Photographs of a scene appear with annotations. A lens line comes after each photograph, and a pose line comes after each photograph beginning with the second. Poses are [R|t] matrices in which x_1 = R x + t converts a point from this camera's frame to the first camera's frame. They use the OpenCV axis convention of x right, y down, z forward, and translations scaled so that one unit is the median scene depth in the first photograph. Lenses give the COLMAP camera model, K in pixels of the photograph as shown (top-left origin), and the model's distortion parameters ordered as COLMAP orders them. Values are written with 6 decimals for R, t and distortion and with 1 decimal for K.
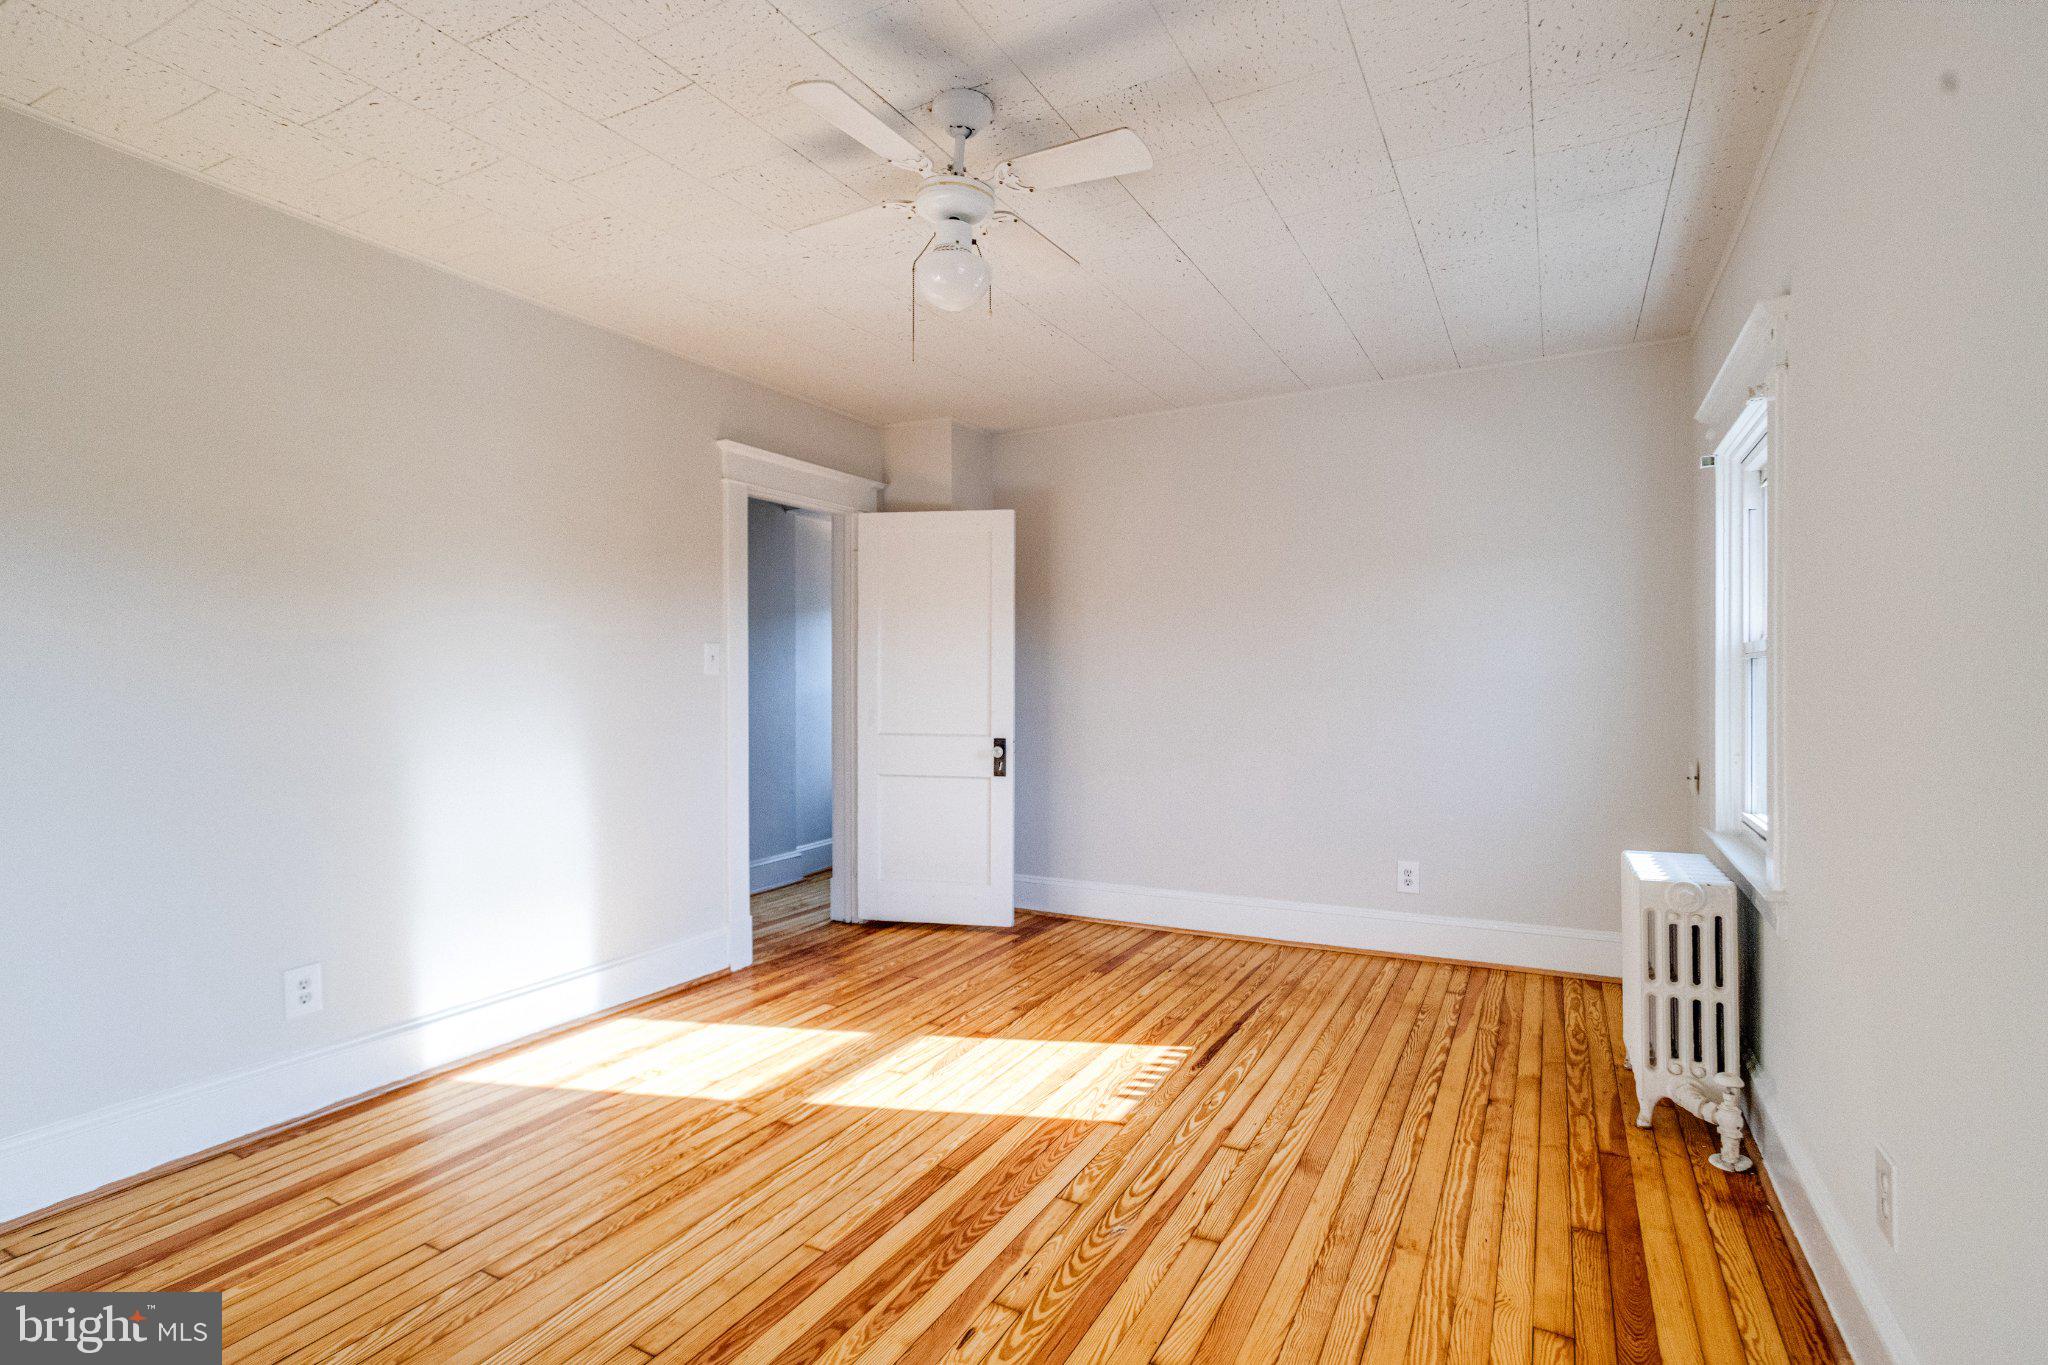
lens RADIAL K [[996.2, 0, 1010.2], [0, 996.2, 690.5], [0, 0, 1]] dist [-0.049883, 0.038435]
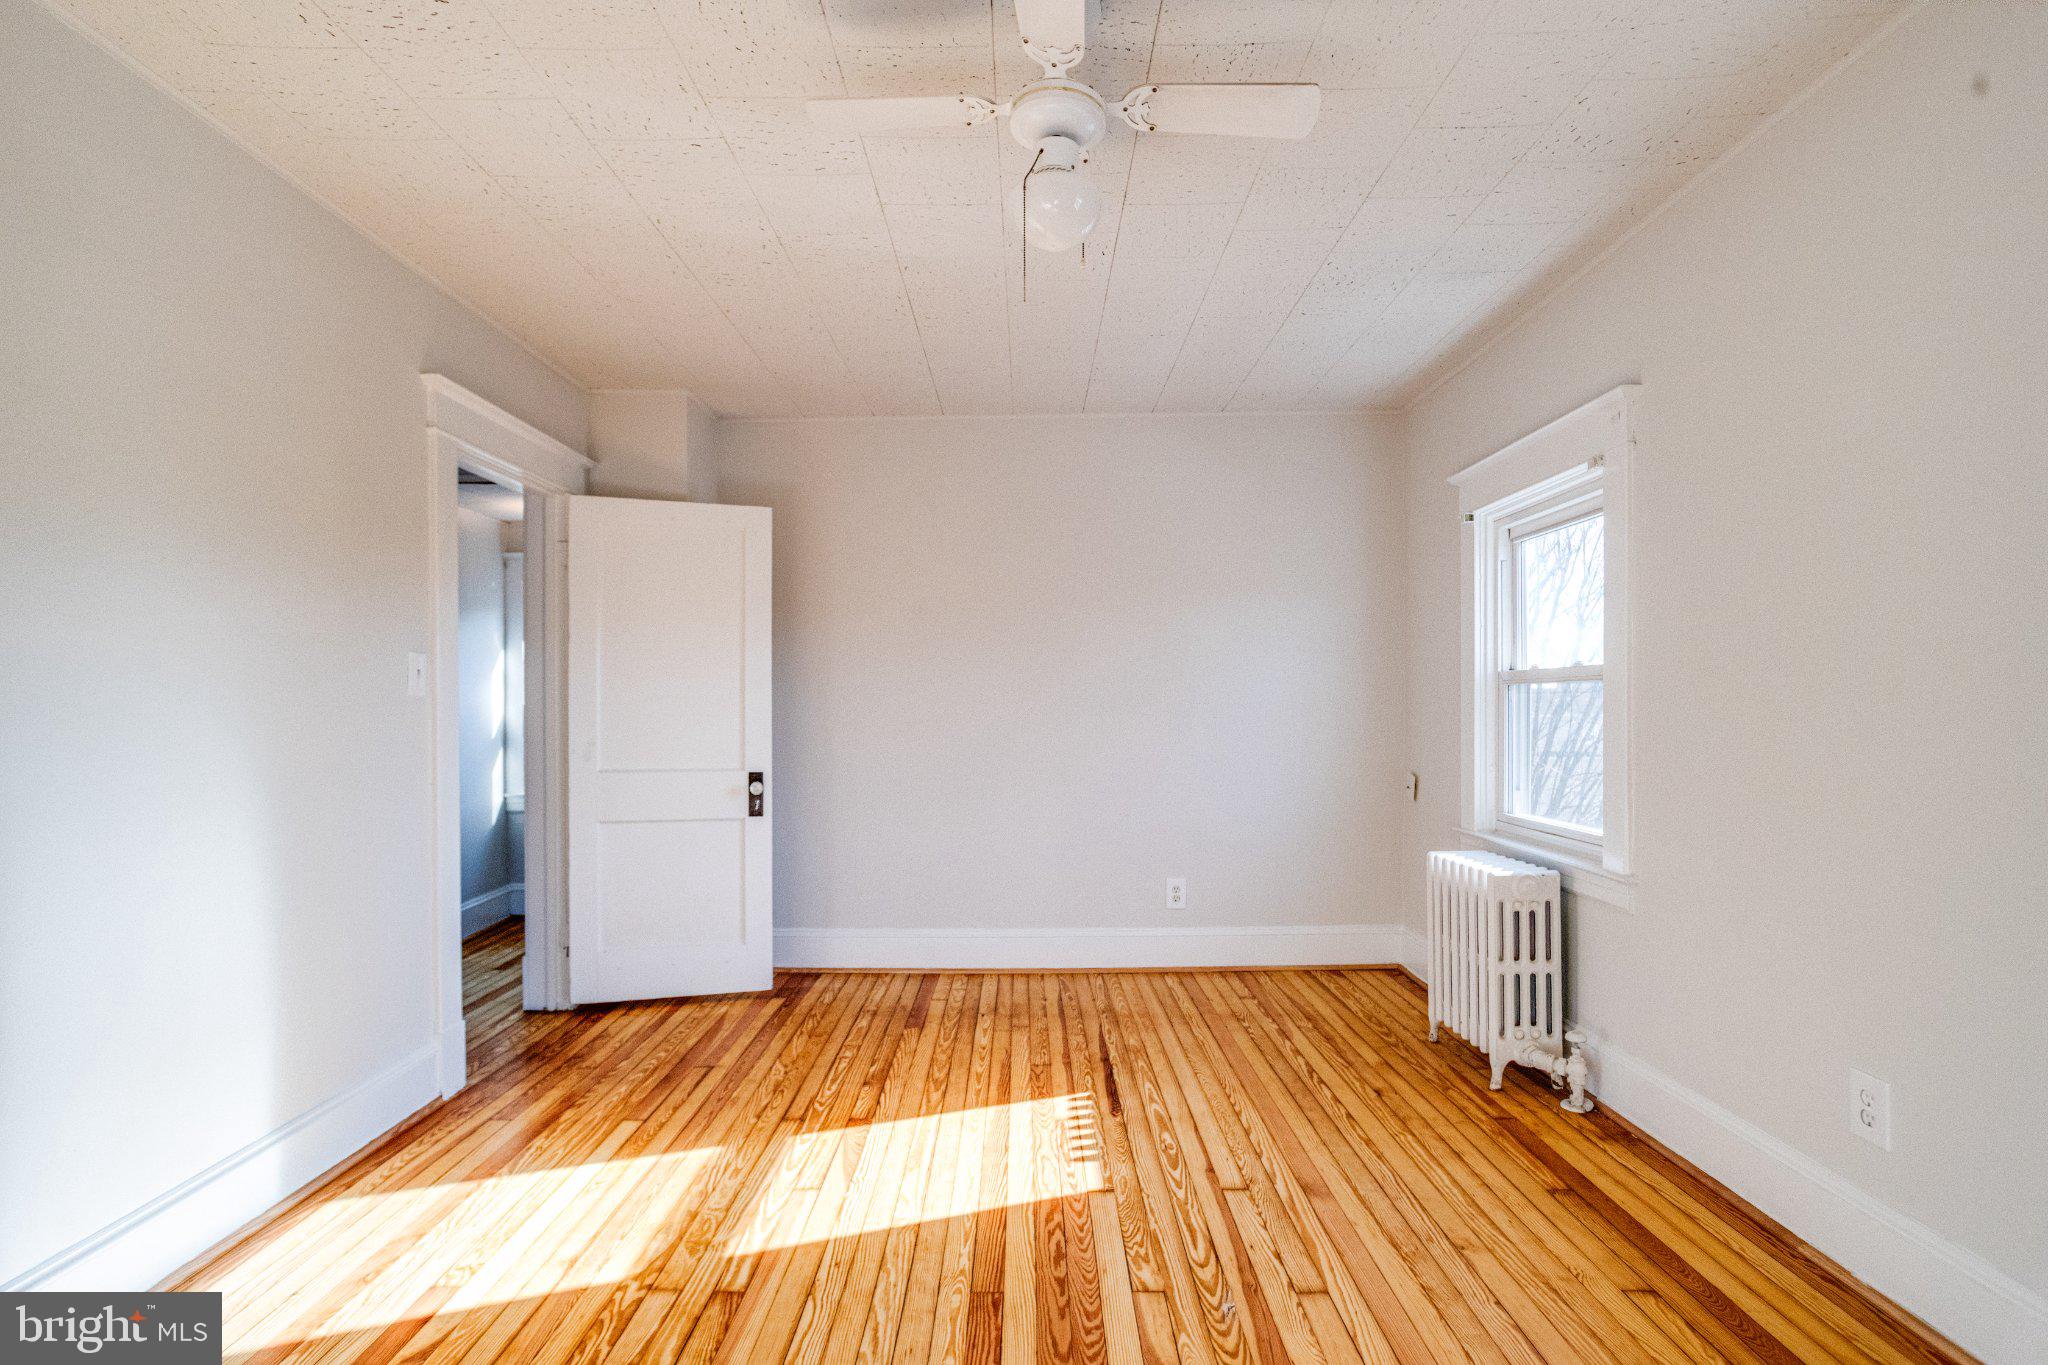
lens RADIAL K [[1008.0, 0, 1022.6], [0, 1008.0, 718.0], [0, 0, 1]] dist [-0.050804, 0.041914]
pose [[0.880253, -0.006087, 0.474465, -0.344090], [0.006520, 0.999978, 0.000733, 0.003392], [-0.474459, 0.002448, 0.880274, 0.203190]]
